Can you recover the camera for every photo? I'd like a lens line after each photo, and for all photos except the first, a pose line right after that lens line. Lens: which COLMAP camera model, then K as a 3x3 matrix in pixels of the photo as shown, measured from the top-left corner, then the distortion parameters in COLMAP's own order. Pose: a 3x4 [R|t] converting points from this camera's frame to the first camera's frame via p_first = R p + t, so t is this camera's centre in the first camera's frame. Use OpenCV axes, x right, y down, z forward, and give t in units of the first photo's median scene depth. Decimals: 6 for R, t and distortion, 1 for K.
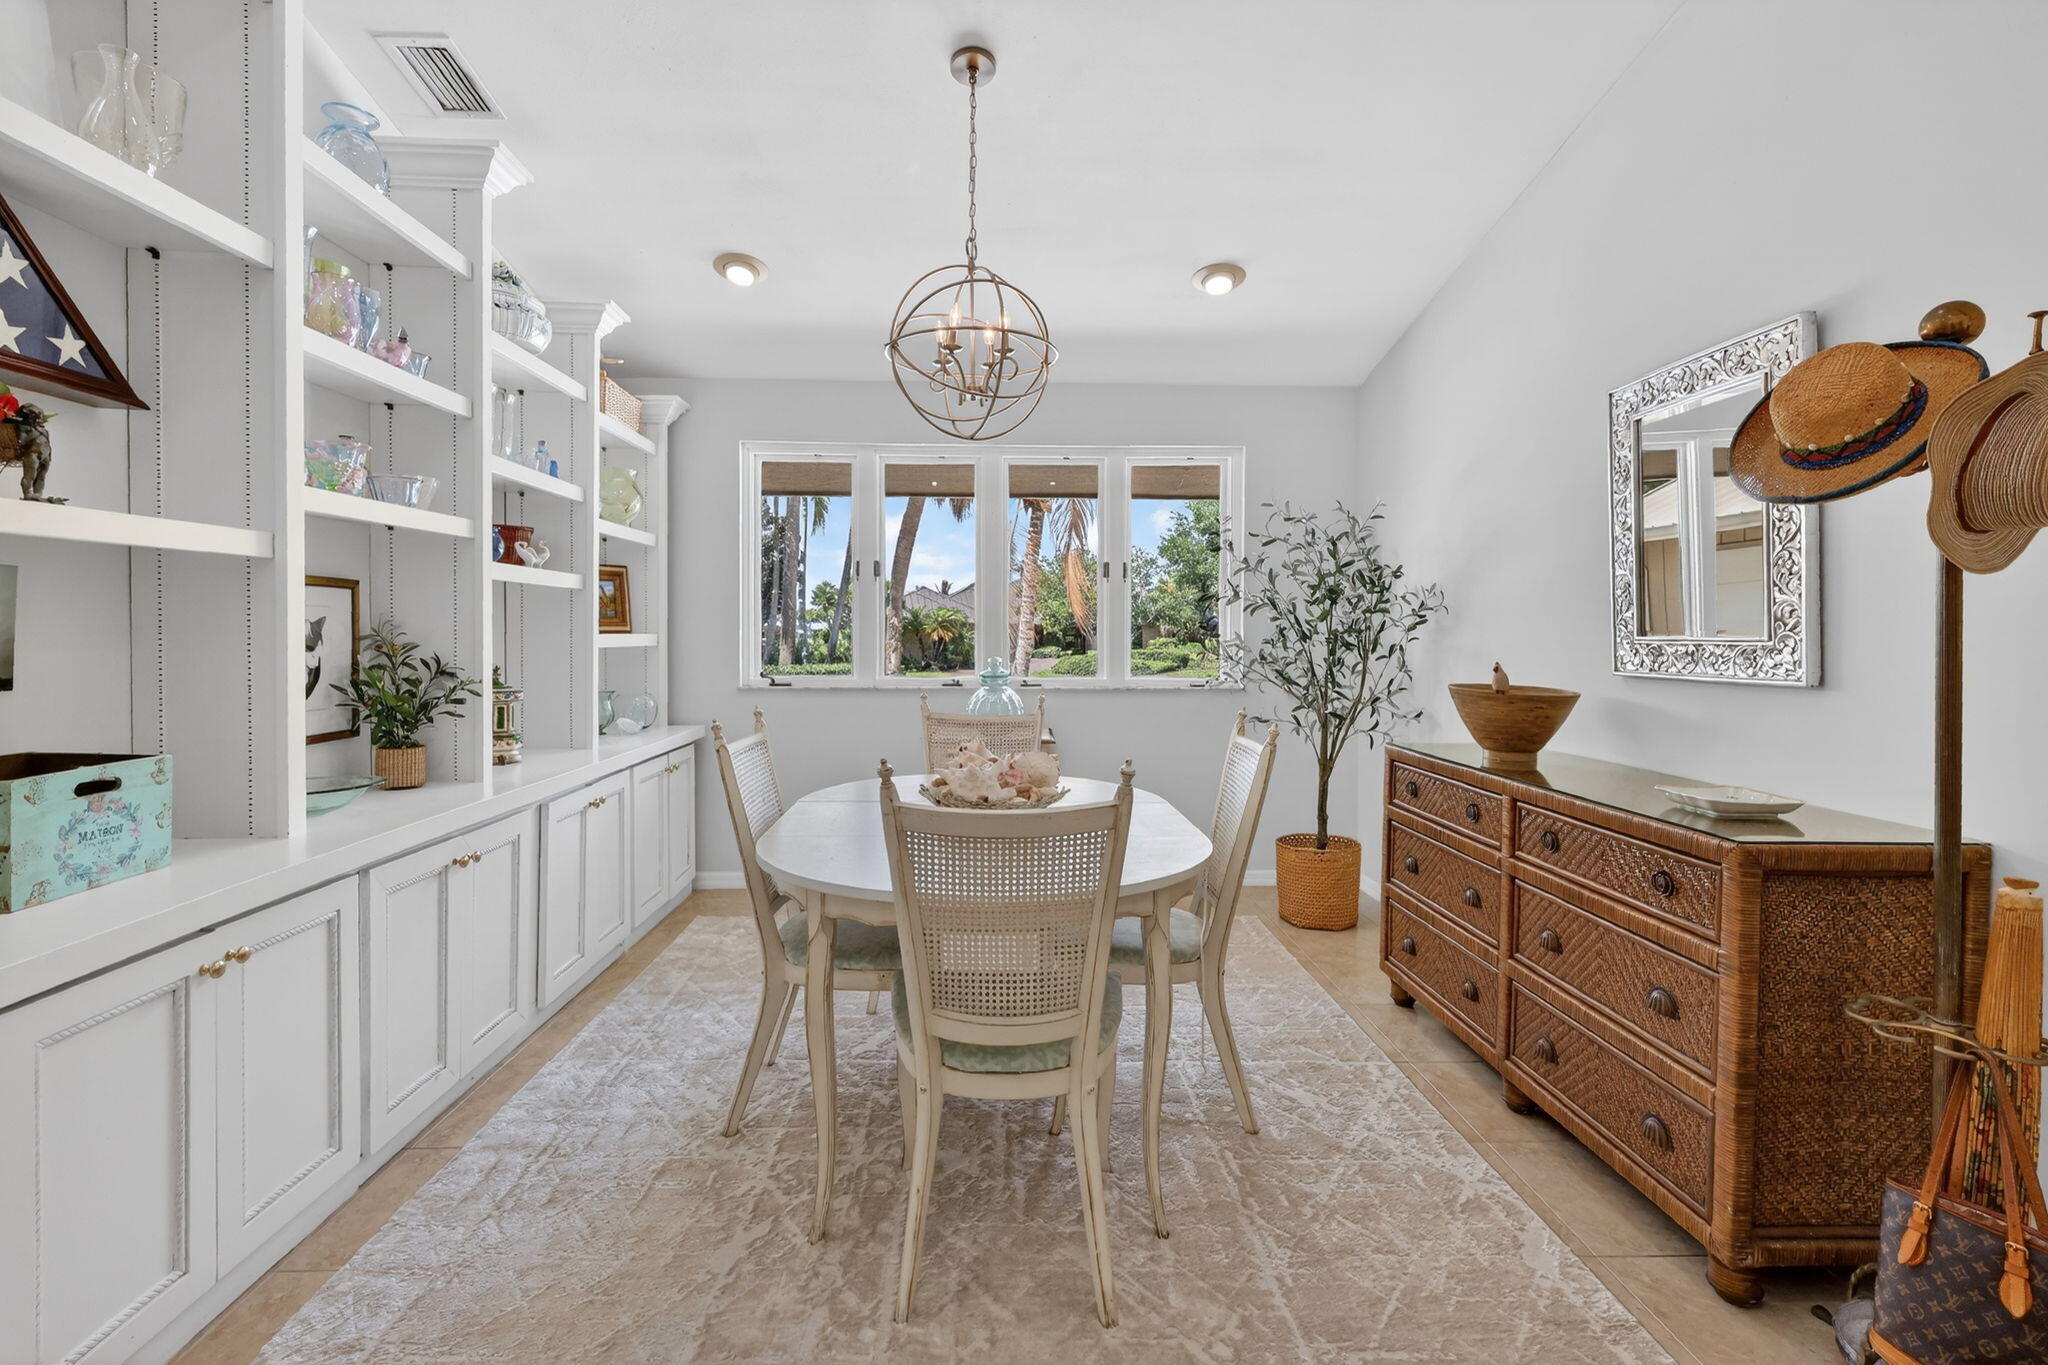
lens RADIAL K [[946.1, 0, 1017.2], [0, 946.1, 639.4], [0, 0, 1]] dist [-0.000296, -0.000354]
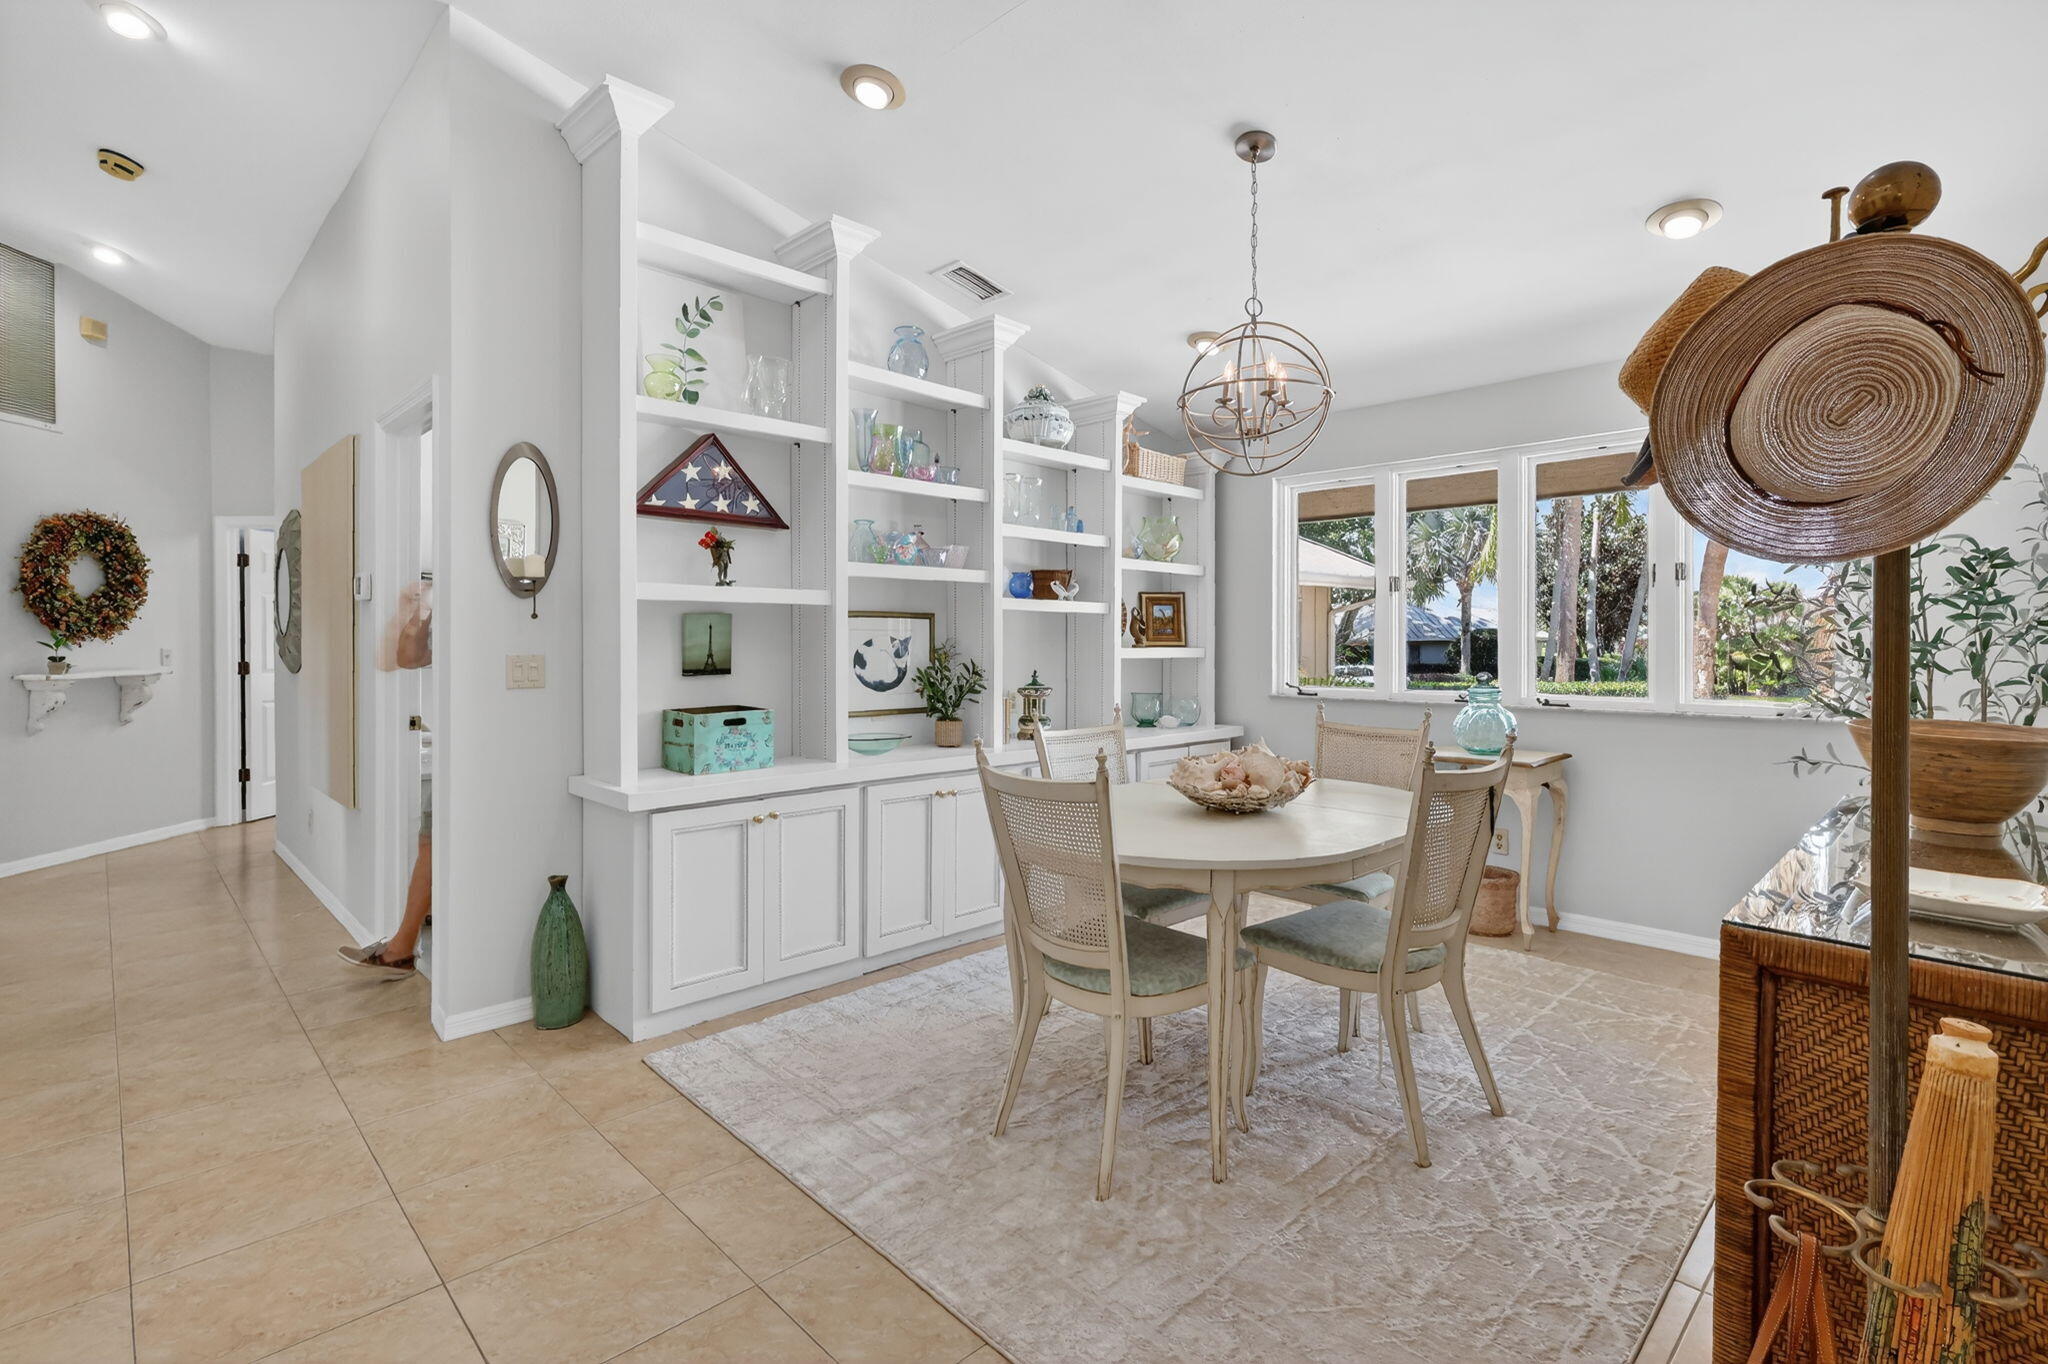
lens RADIAL K [[946.1, 0, 1057.1], [0, 946.1, 640.7], [0, 0, 1]] dist [-0.000296, -0.000354]
pose [[0.693144, -0.004683, -0.720784, 0.588394], [-0.005359, 0.999918, -0.011649, 0.000117], [0.720779, 0.011937, 0.693062, 0.050160]]
